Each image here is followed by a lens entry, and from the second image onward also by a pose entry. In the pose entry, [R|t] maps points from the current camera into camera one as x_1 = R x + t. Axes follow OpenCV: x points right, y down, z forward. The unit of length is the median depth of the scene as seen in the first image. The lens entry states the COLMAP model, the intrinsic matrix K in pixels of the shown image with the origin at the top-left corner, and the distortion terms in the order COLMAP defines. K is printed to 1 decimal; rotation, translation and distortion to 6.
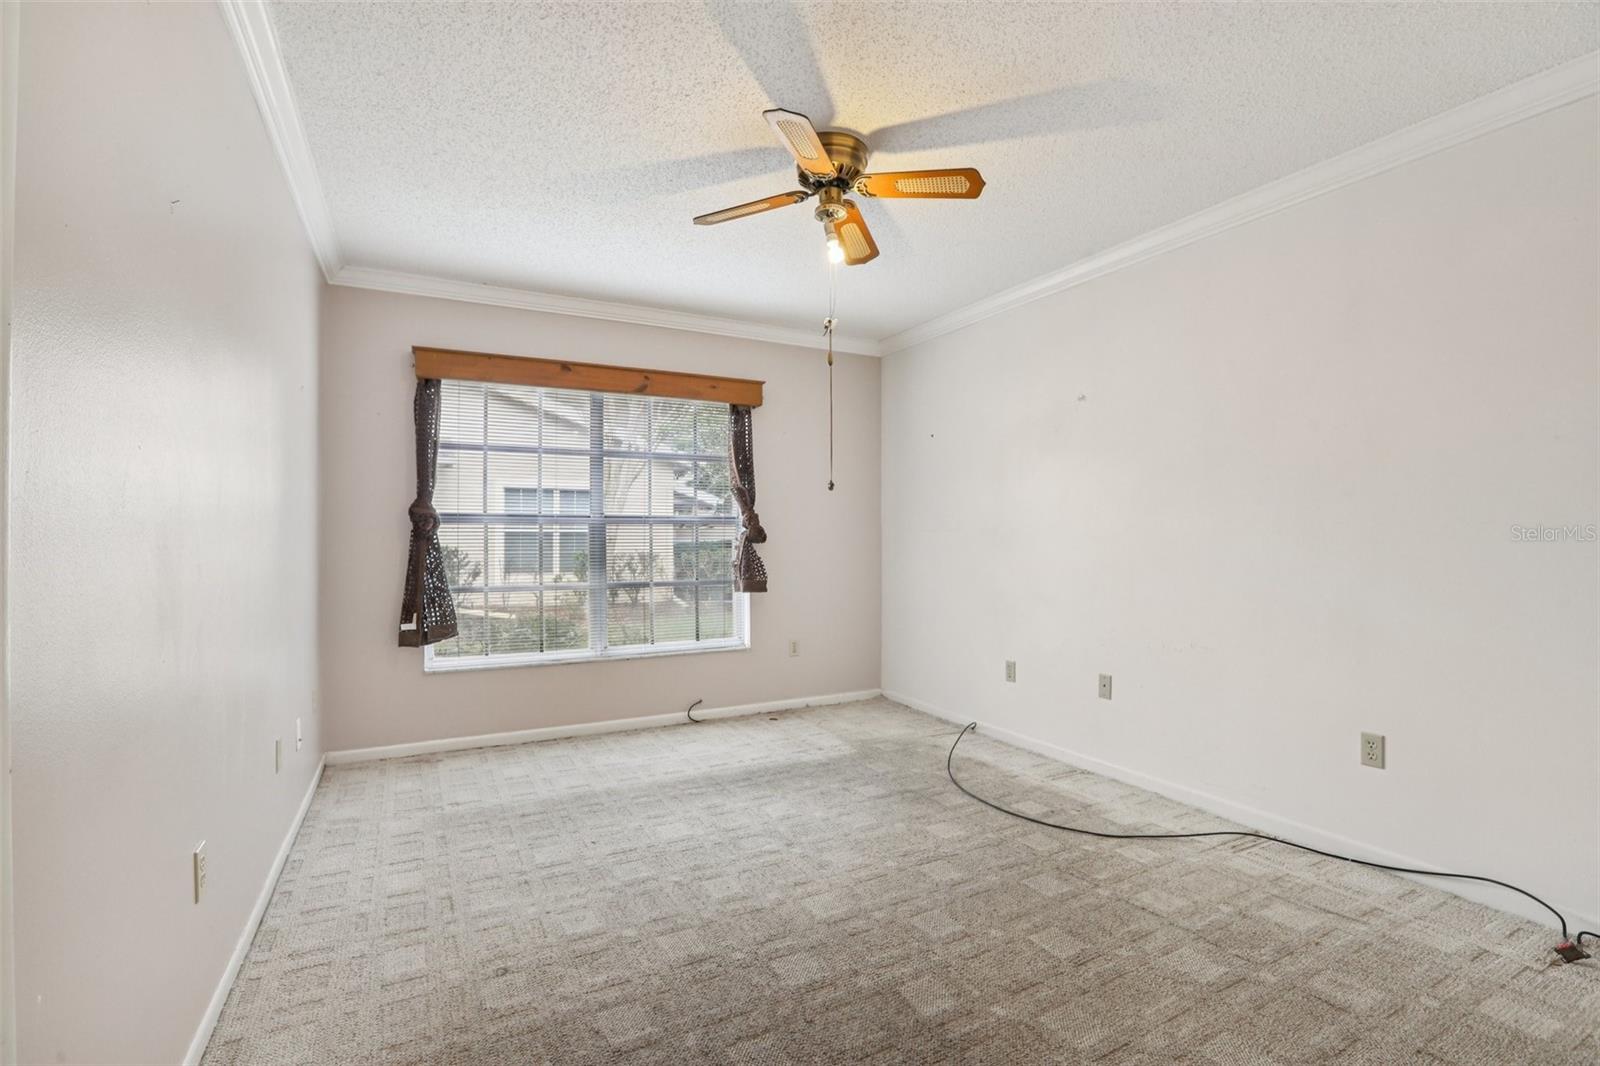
lens RADIAL K [[726.3, 0, 799.7], [0, 726.3, 525.8], [0, 0, 1]] dist [-0.053734, 0.017802]
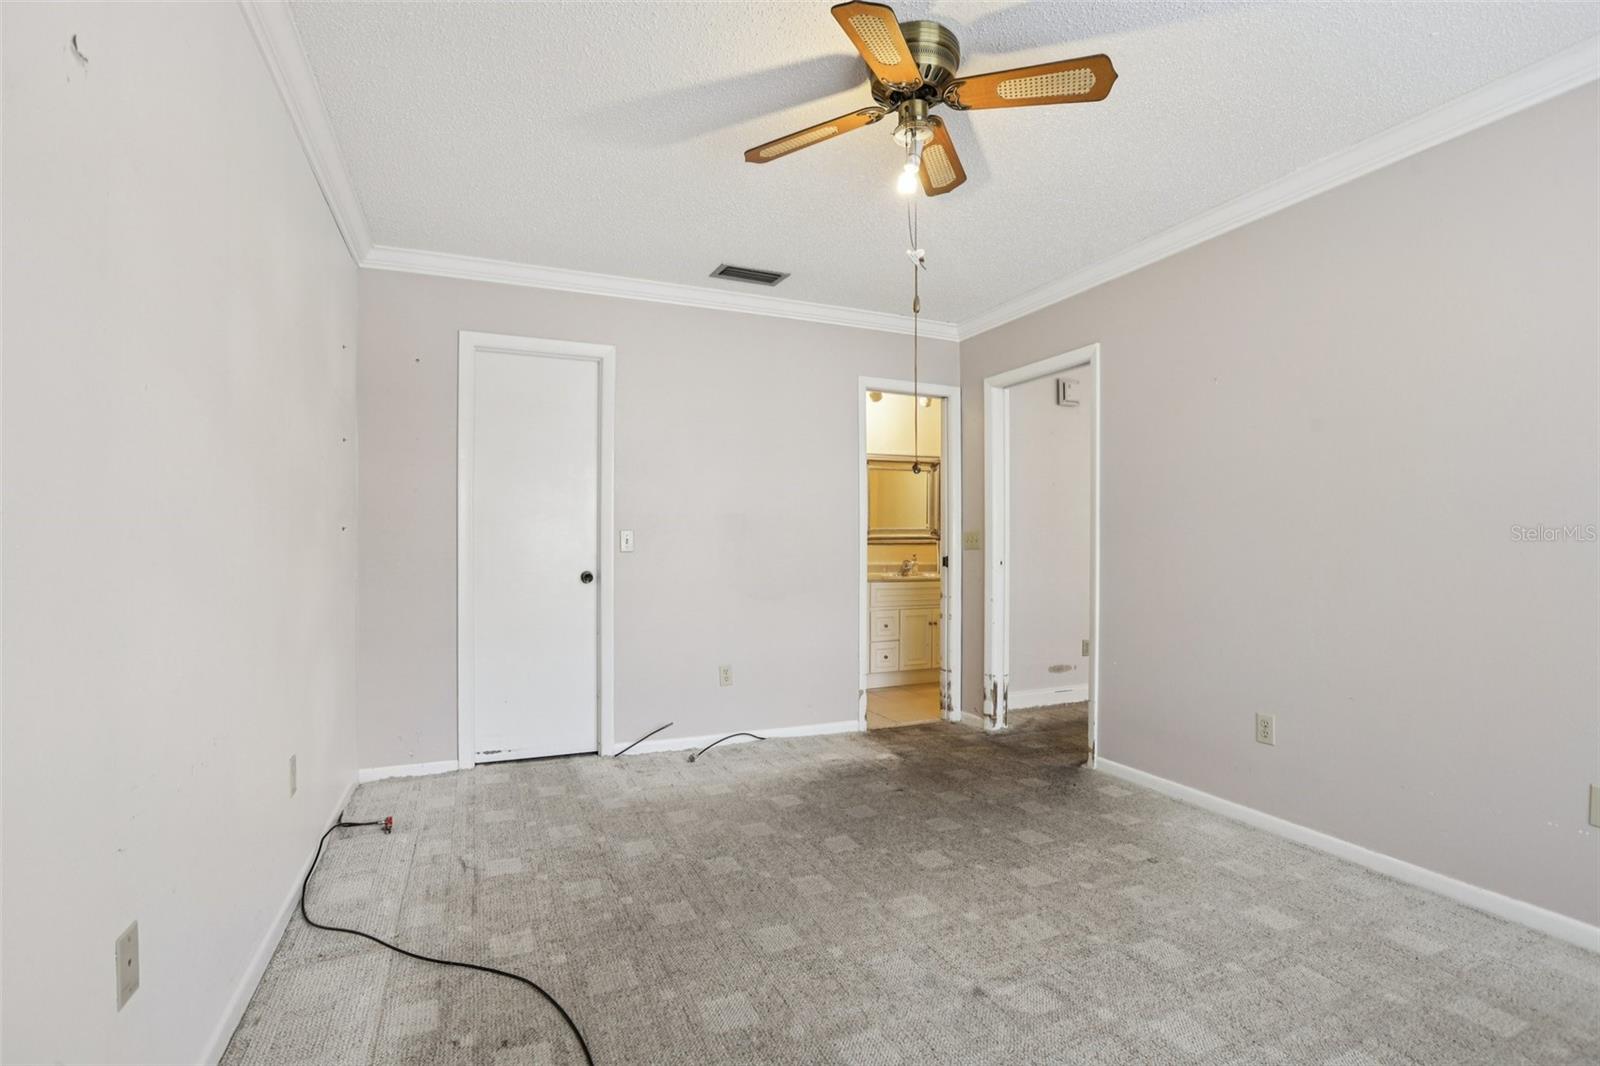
lens RADIAL K [[726.3, 0, 806.6], [0, 726.3, 557.8], [0, 0, 1]] dist [-0.053734, 0.017802]
pose [[-0.997855, -0.003725, 0.065360, 0.109601], [-0.003134, 0.999953, 0.009132, 0.033758], [-0.065391, 0.008908, -0.997820, 1.778375]]
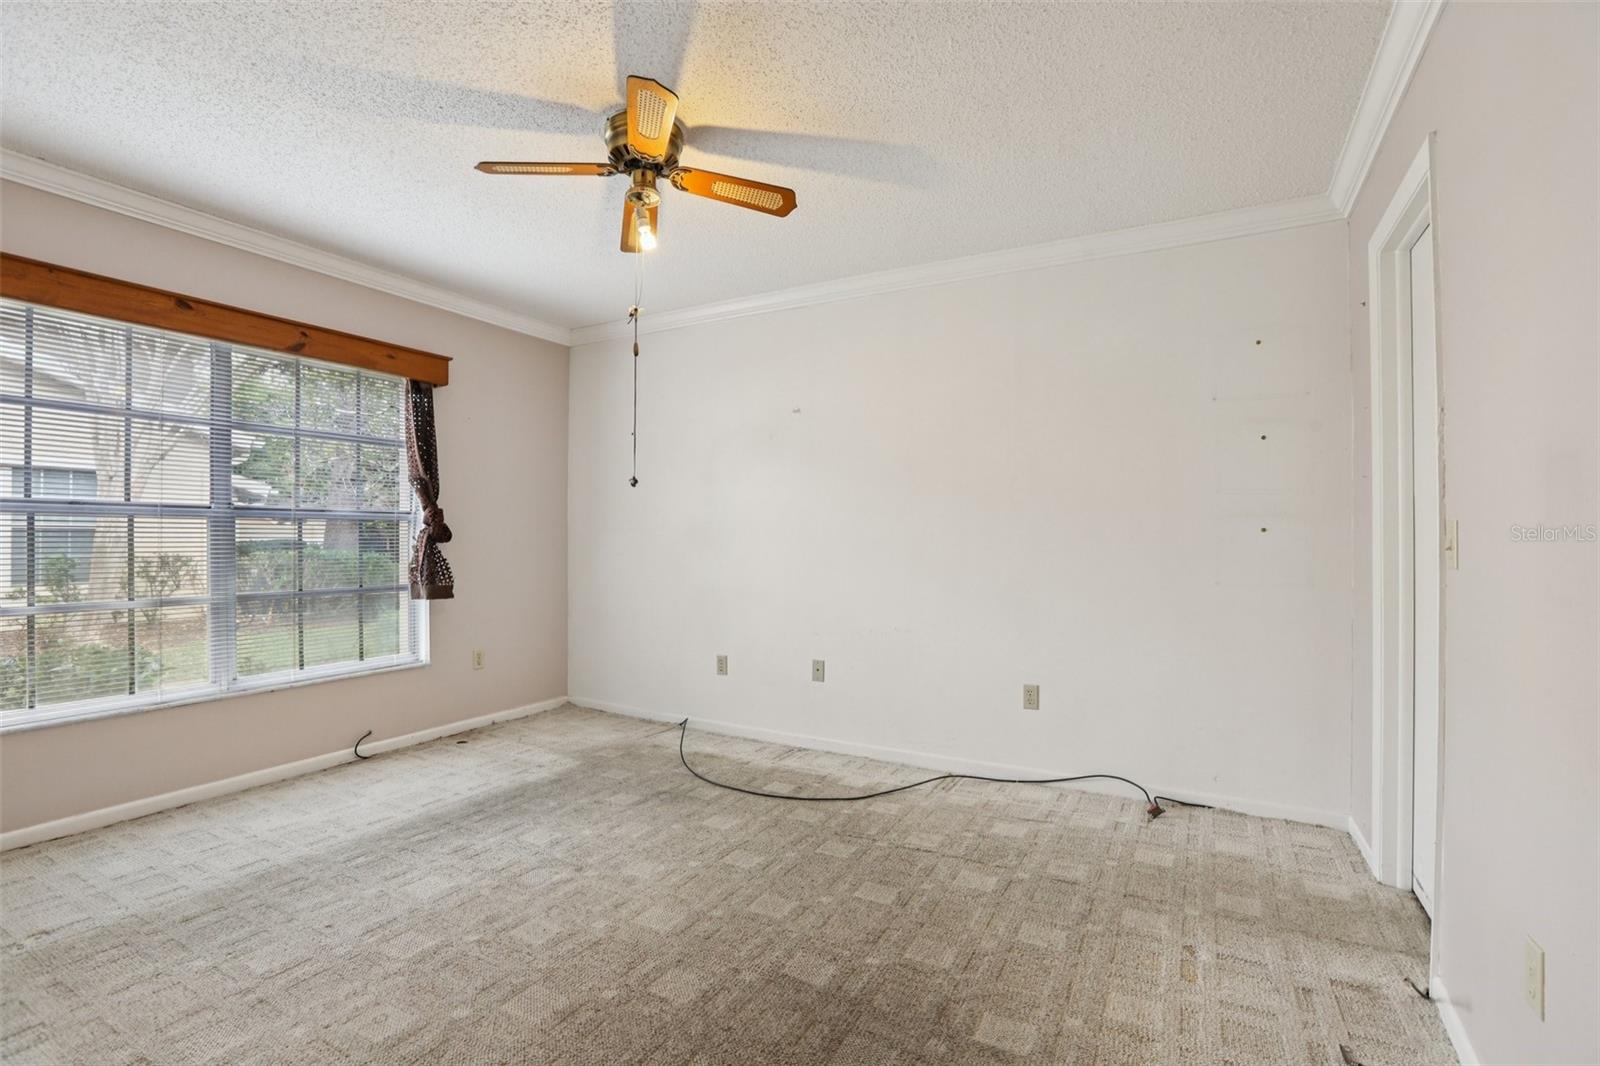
lens RADIAL K [[726.3, 0, 802.6], [0, 726.3, 530.9], [0, 0, 1]] dist [-0.053734, 0.017802]
pose [[0.838572, 0.009152, 0.544715, -0.295301], [-0.012987, 0.999911, 0.003194, 0.002430], [-0.544637, -0.009753, 0.838615, 0.084341]]
